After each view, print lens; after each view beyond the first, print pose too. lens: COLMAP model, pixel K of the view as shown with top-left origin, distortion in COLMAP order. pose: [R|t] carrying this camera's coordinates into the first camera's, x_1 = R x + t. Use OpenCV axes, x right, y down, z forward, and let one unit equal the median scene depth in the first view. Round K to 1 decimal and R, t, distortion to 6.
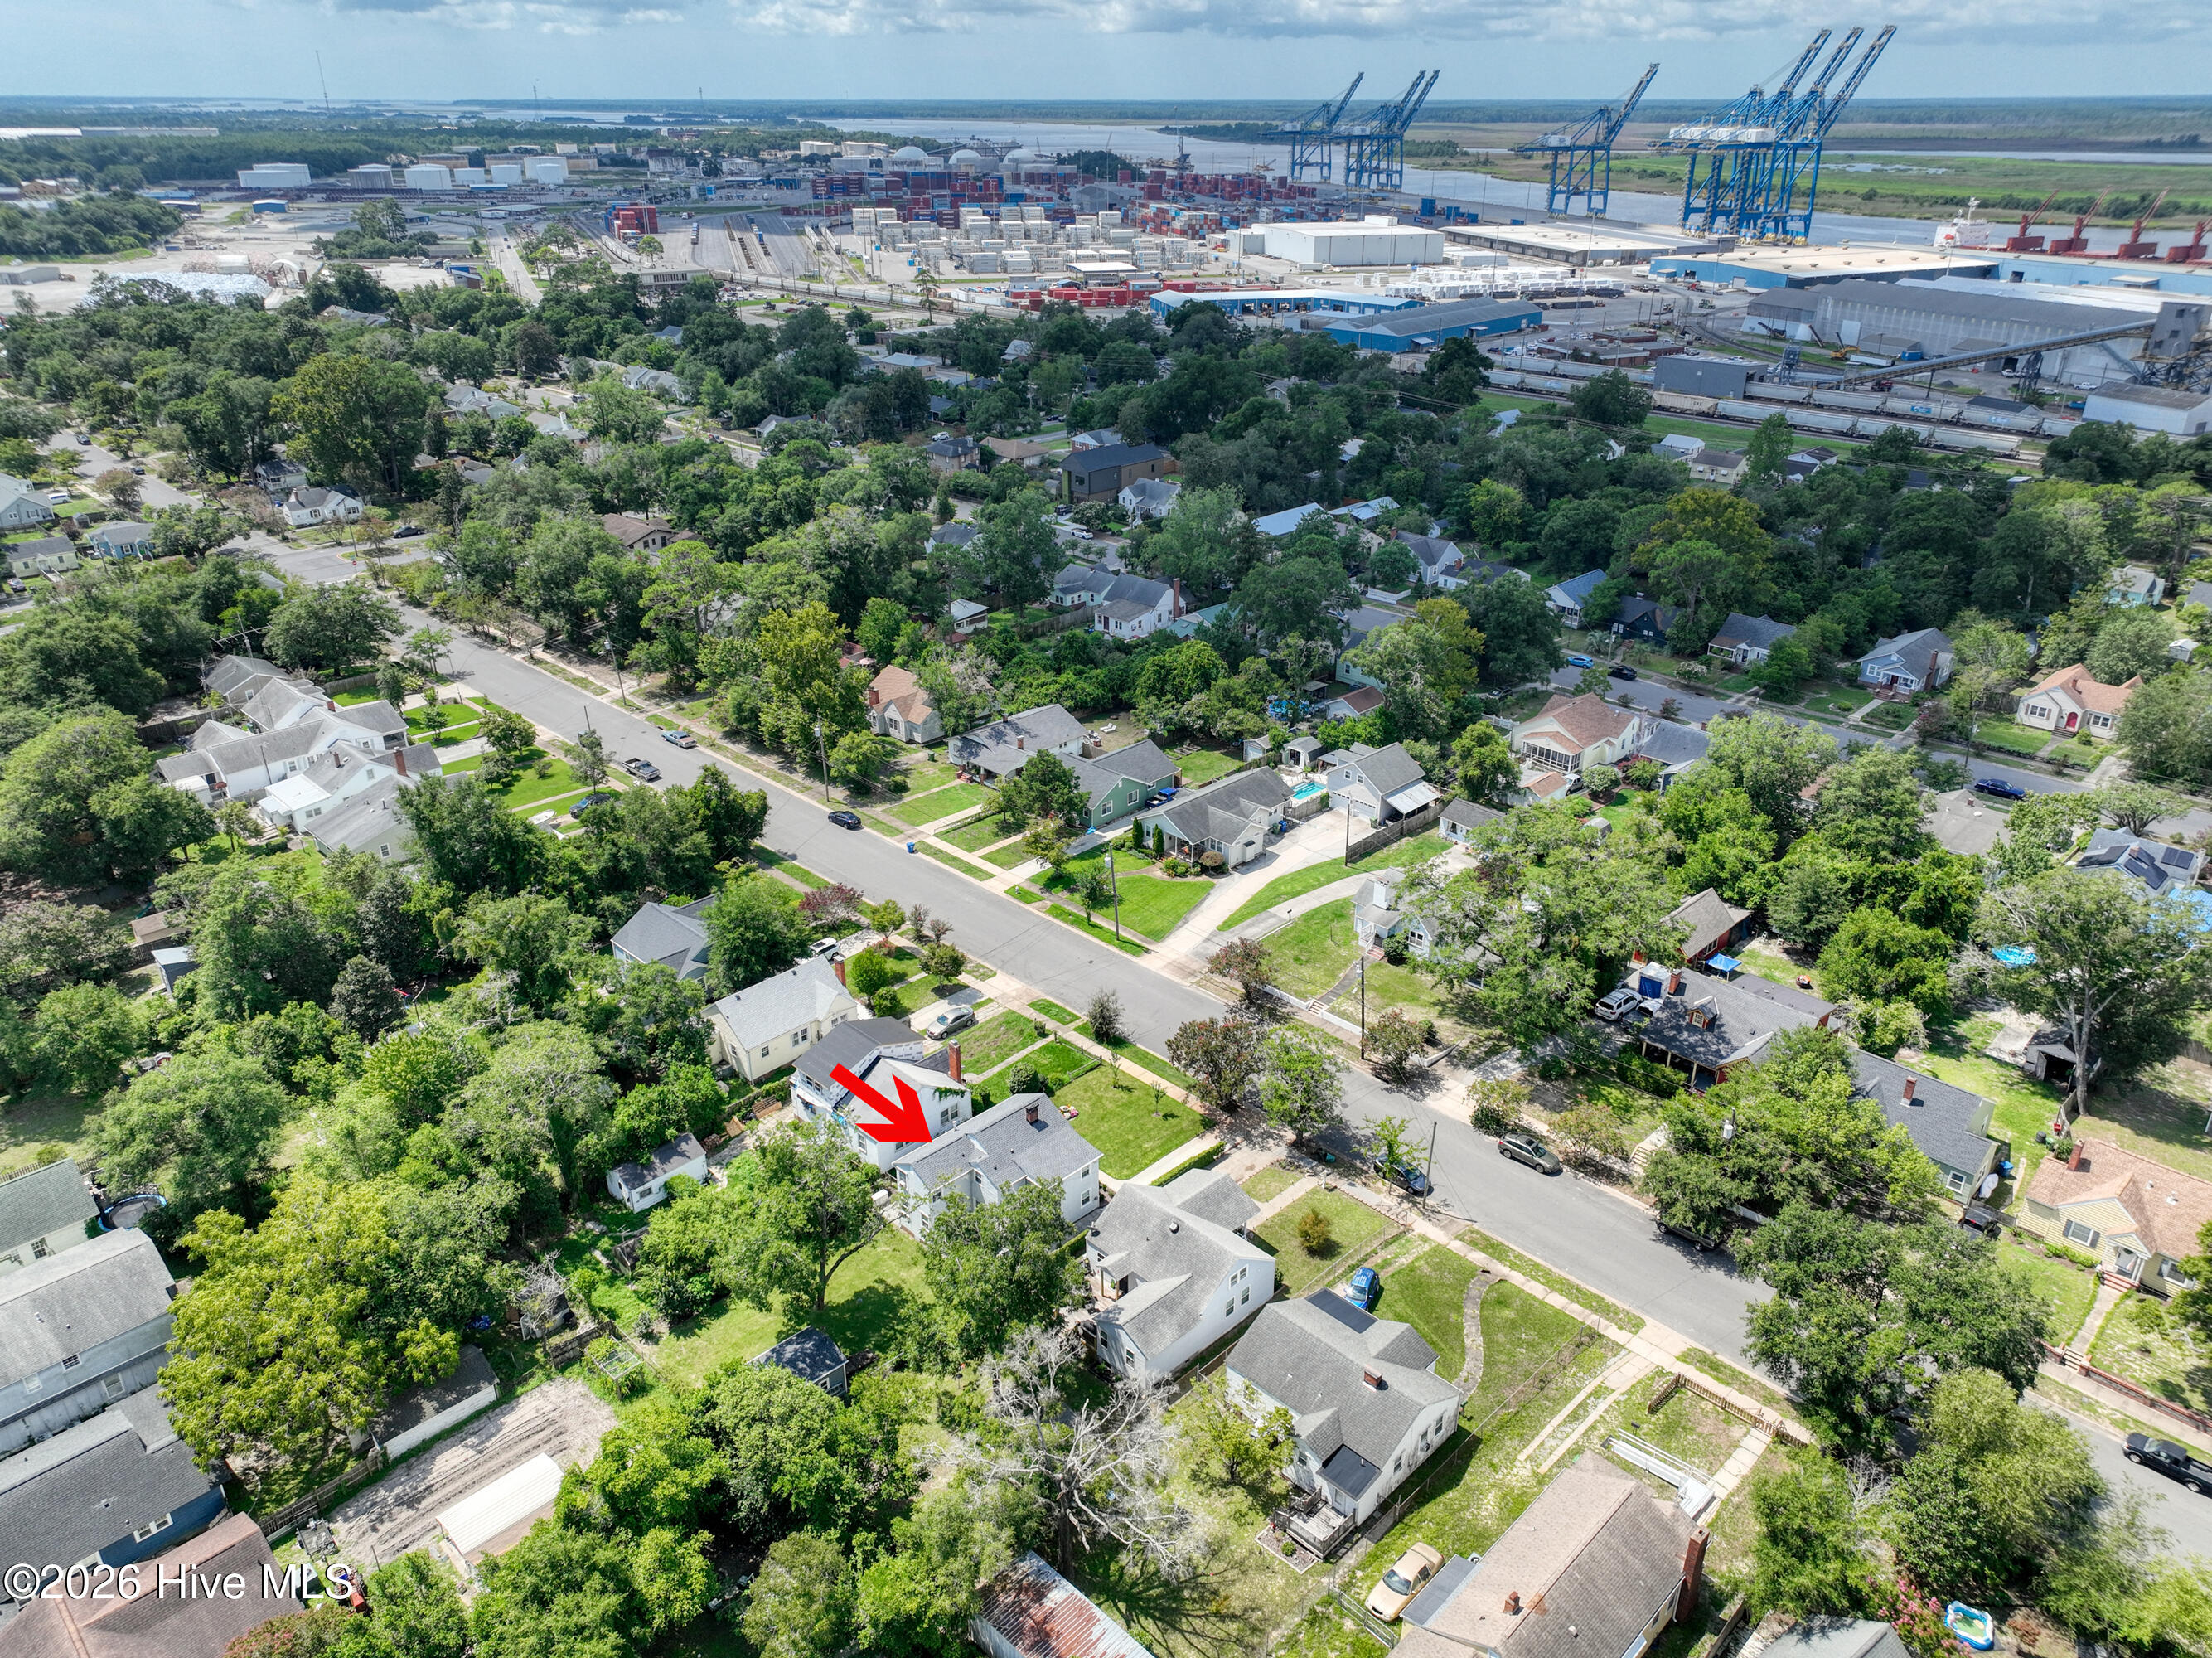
lens RADIAL K [[1560.4, 0, 1110.0], [0, 1560.4, 822.2], [0, 0, 1]] dist [-0.001404, 0.019354]
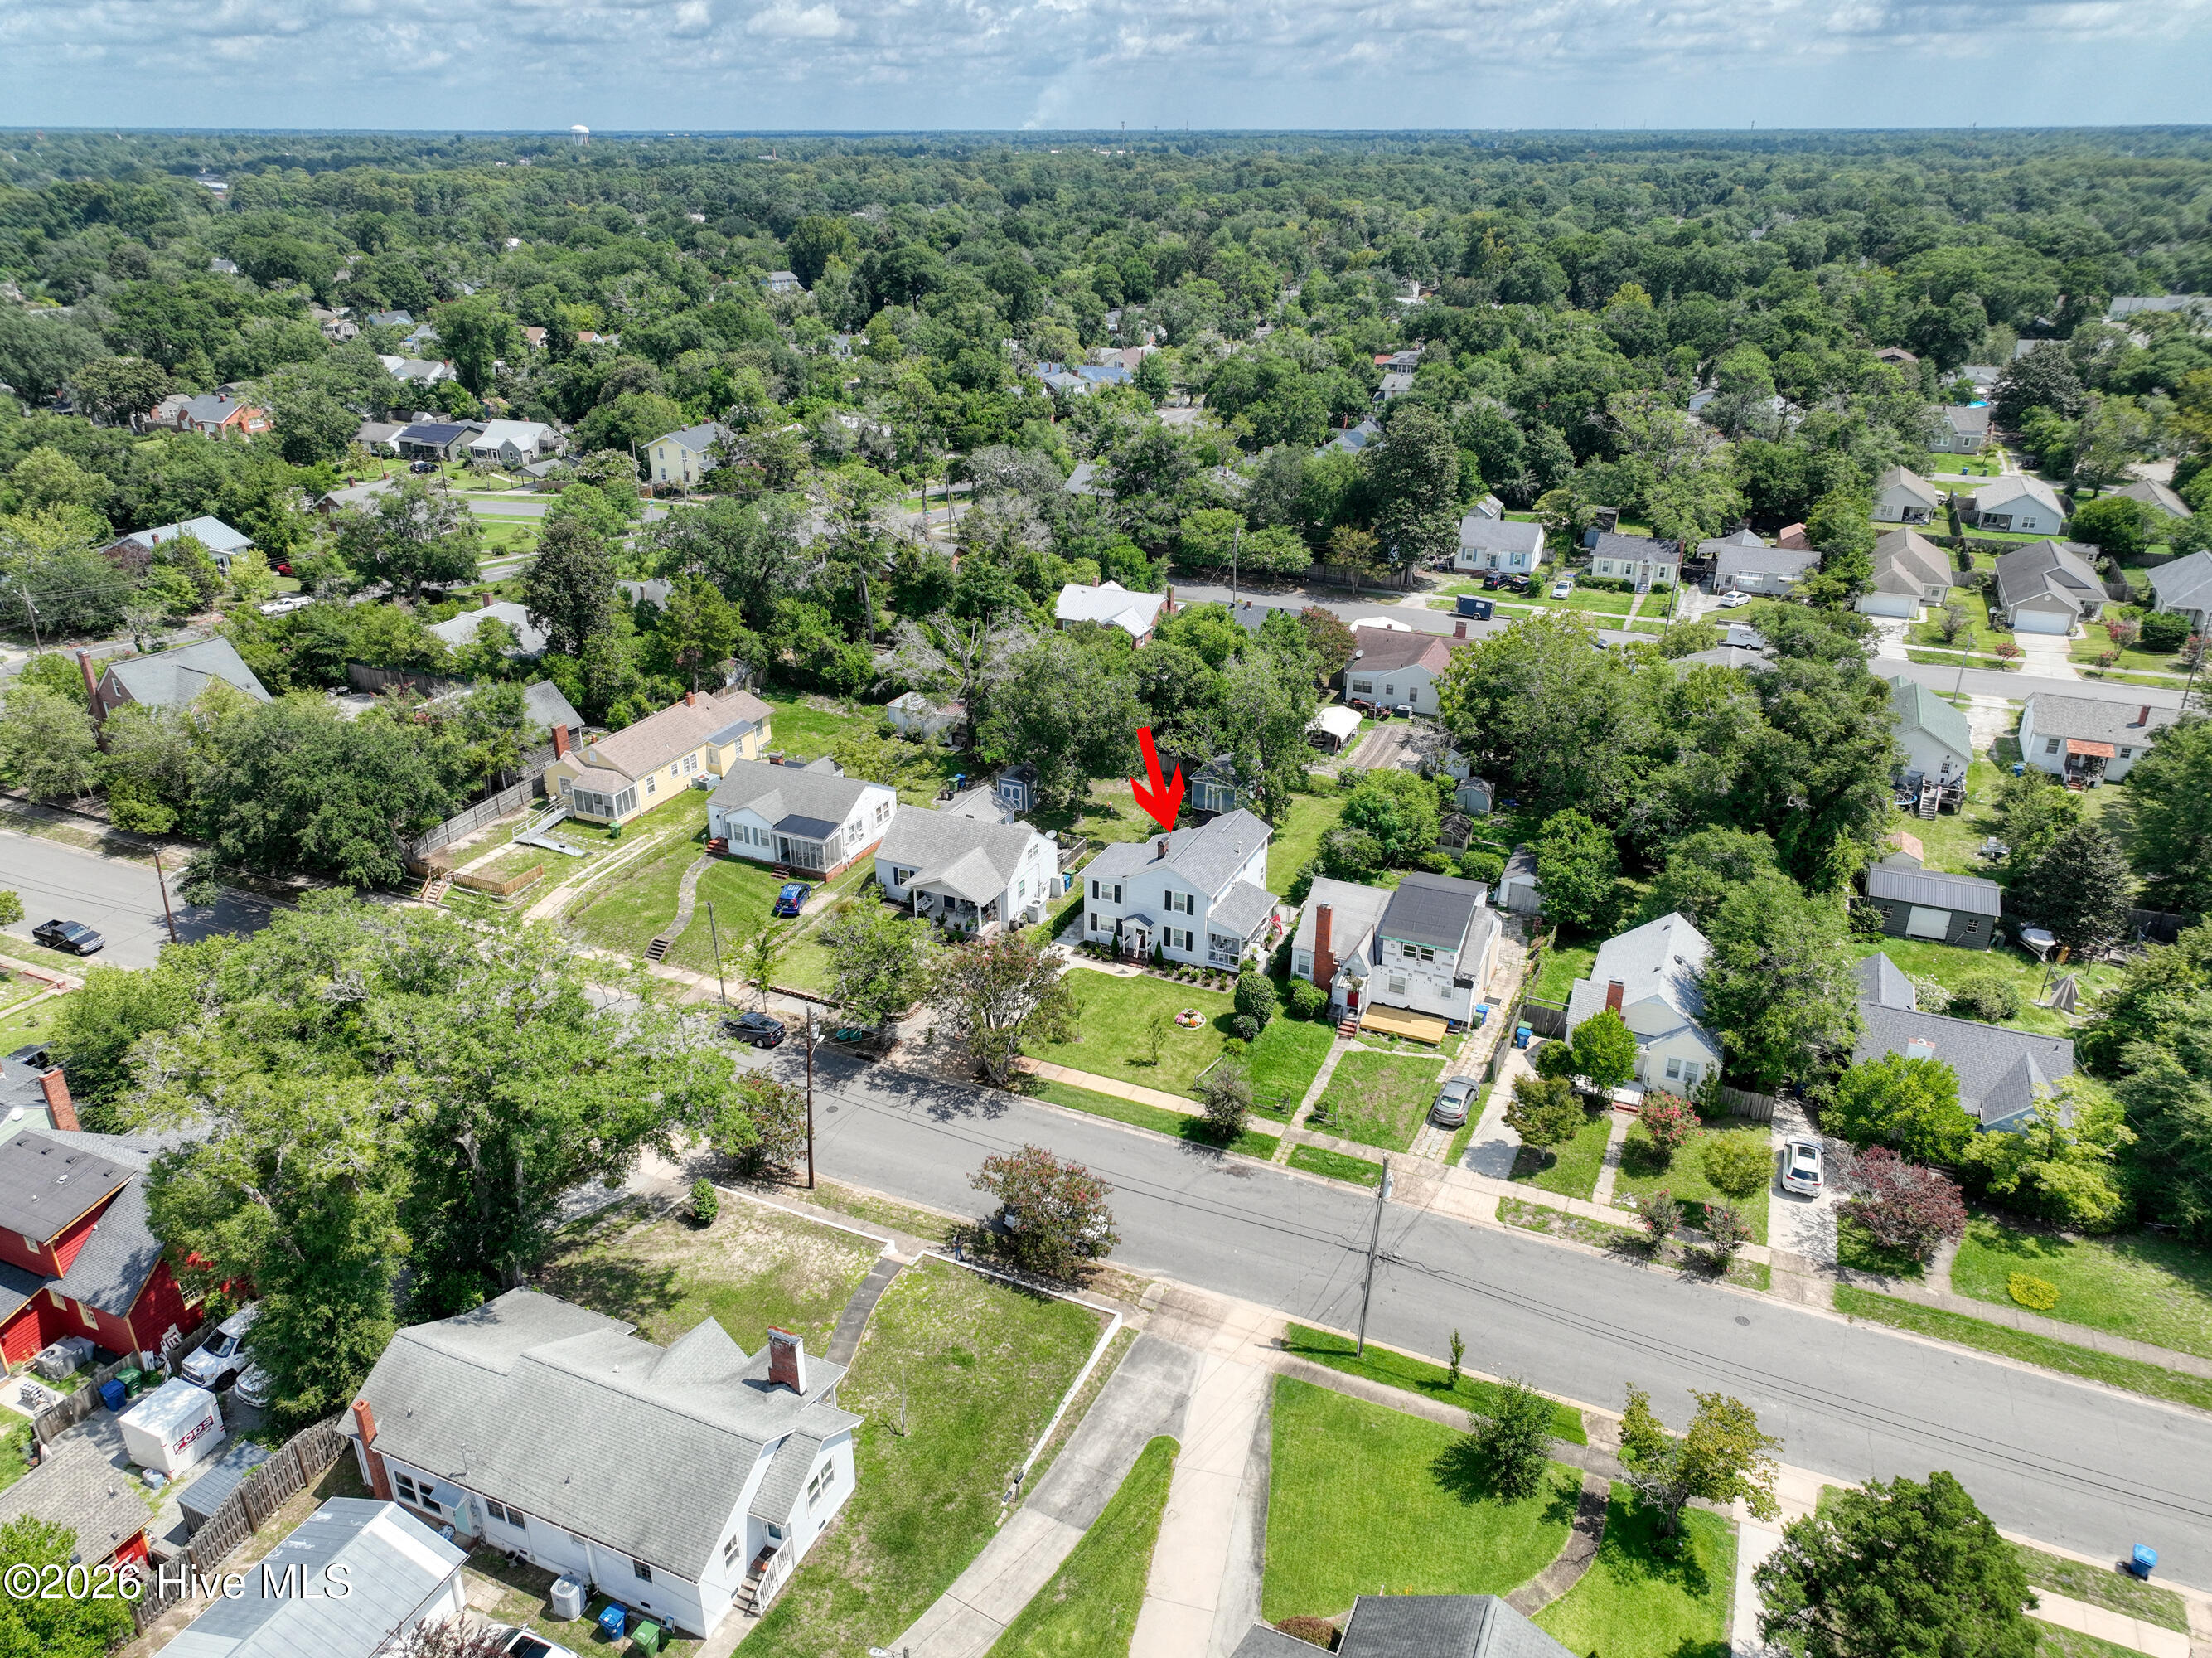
lens RADIAL K [[1560.4, 0, 1110.0], [0, 1560.4, 822.2], [0, 0, 1]] dist [-0.001404, 0.019354]
pose [[-0.934946, 0.145096, -0.323765, 0.132179], [-0.149192, 0.667164, 0.729817, -0.235822], [0.321898, 0.730643, -0.602115, 0.749826]]
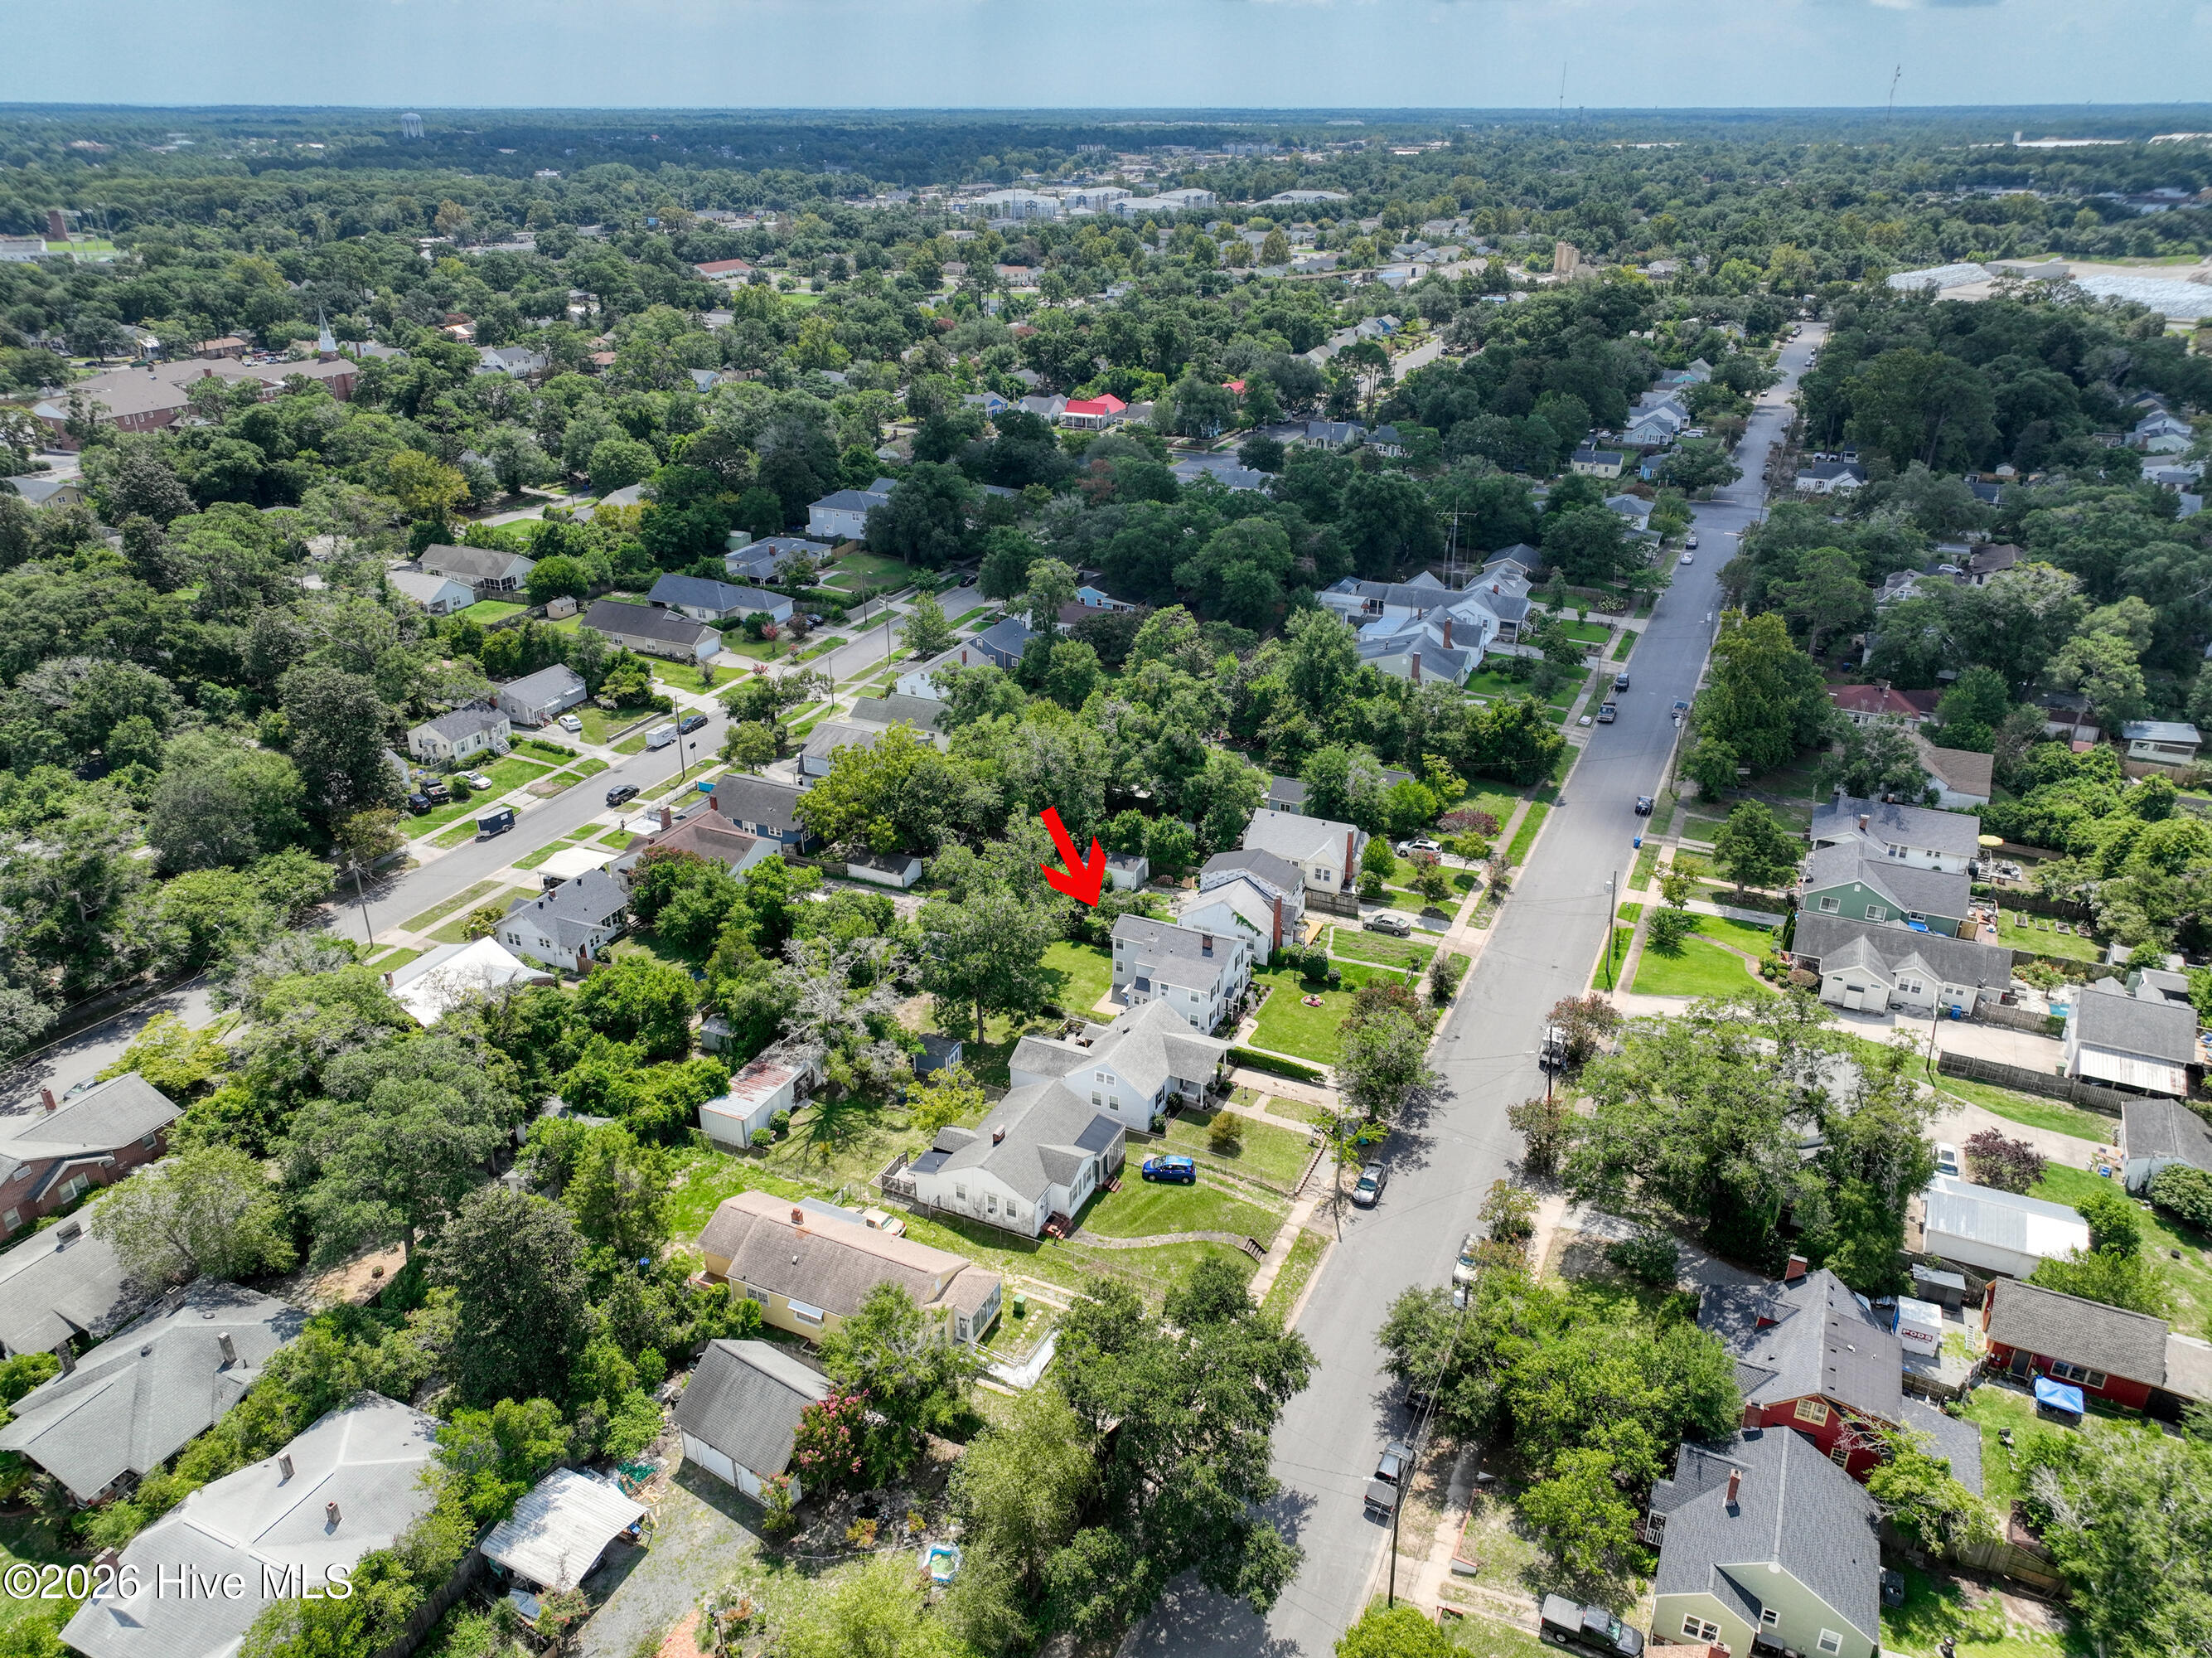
lens RADIAL K [[1560.4, 0, 1110.0], [0, 1560.4, 822.2], [0, 0, 1]] dist [-0.001404, 0.019354]
pose [[0.339910, 0.394407, -0.853759, 0.456792], [-0.397574, 0.882966, 0.249612, -0.082977], [0.852289, 0.254587, 0.456935, 0.174557]]
